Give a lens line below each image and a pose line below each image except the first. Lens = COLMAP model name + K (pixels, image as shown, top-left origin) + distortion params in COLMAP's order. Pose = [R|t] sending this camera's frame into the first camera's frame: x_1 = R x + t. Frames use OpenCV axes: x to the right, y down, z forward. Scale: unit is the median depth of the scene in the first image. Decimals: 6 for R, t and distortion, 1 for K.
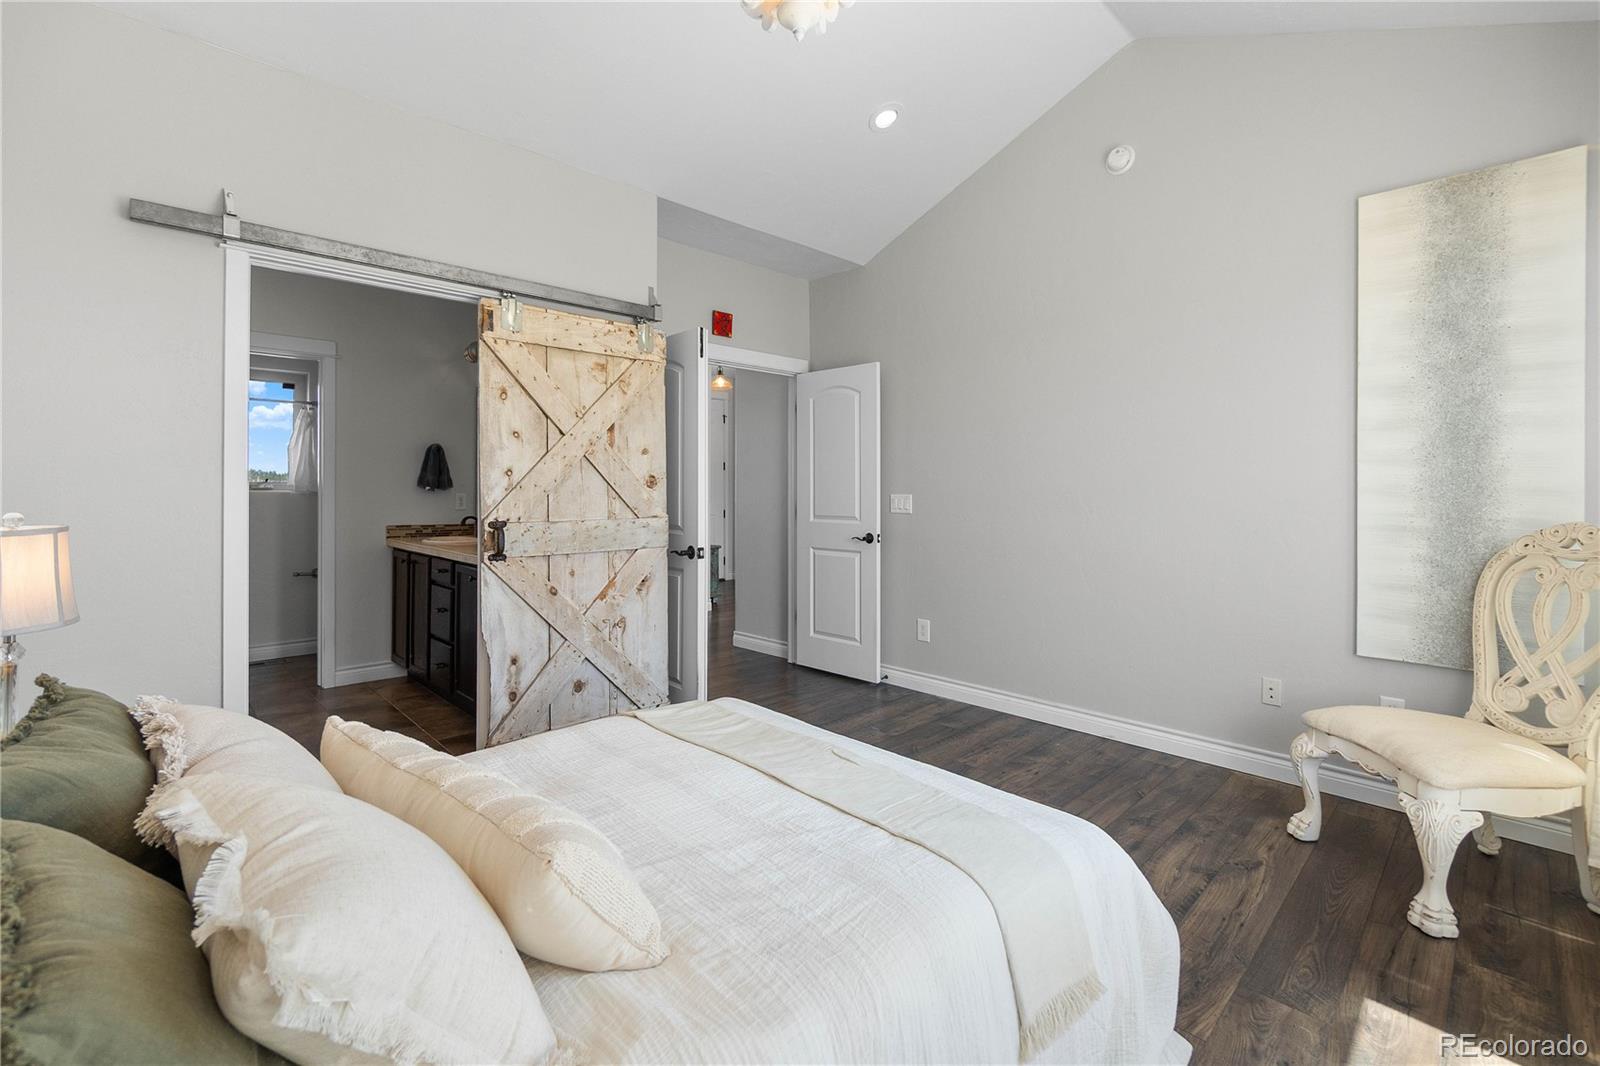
lens RADIAL K [[711.8, 0, 783.1], [0, 711.8, 485.4], [0, 0, 1]] dist [-0.002033, 0.000065]
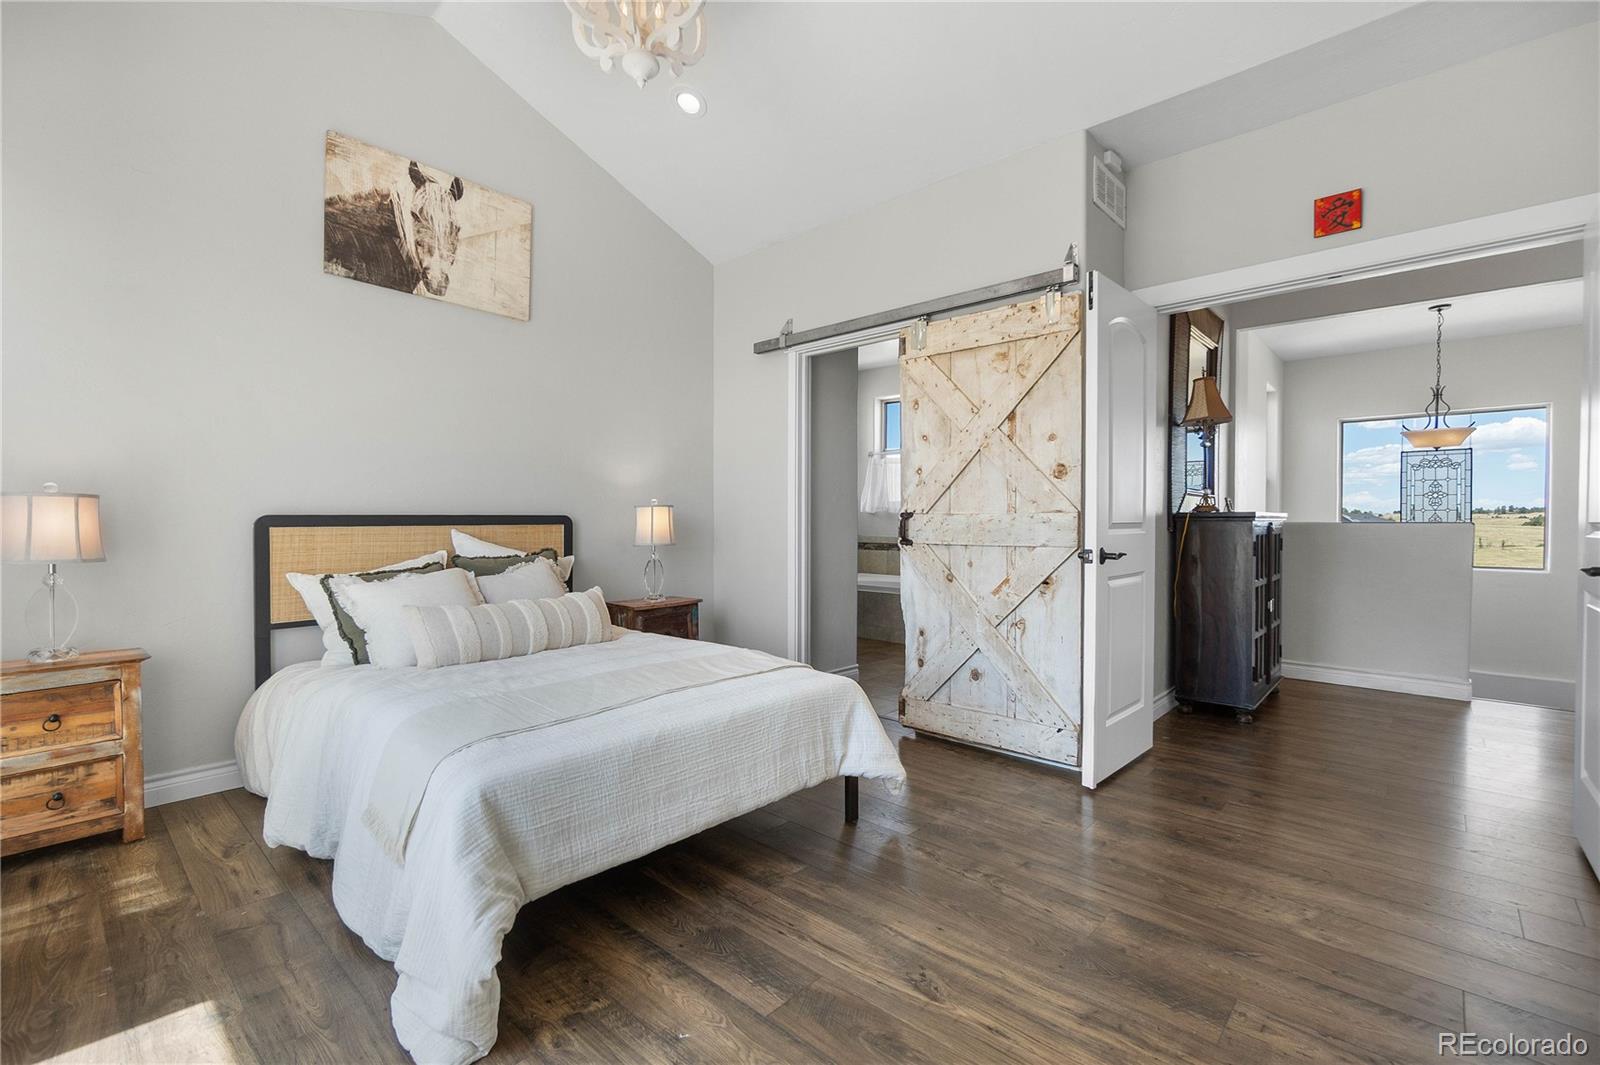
lens RADIAL K [[696.3, 0, 796.1], [0, 696.3, 529.6], [0, 0, 1]] dist [-0.004038, 0.000236]
pose [[0.066176, 0.012845, -0.997725, 0.700058], [0.004660, 0.999902, 0.013182, 0.058313], [0.997797, -0.005521, 0.066110, 0.678570]]
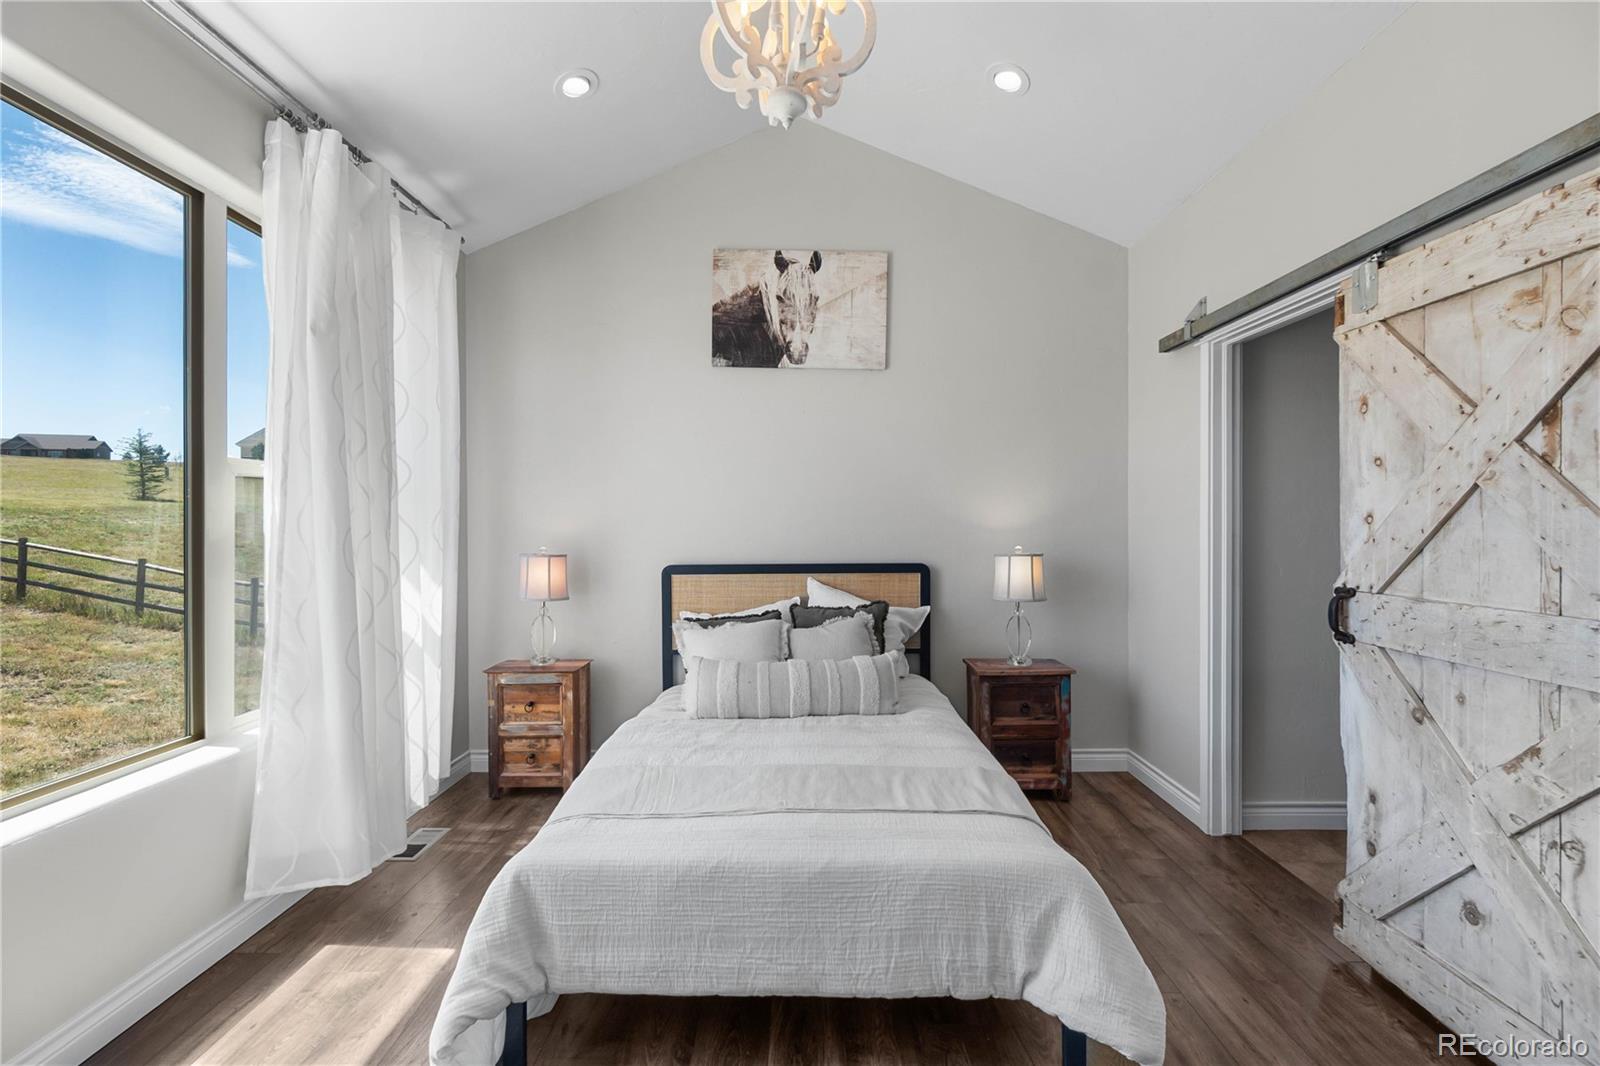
lens RADIAL K [[688.3, 0, 803.8], [0, 688.3, 526.2], [0, 0, 1]] dist [-0.004540, 0.002893]
pose [[-0.689965, 0.003042, -0.723836, 0.438830], [0.005501, 0.999984, -0.001042, -0.012600], [0.723822, -0.004701, -0.689971, 0.998720]]
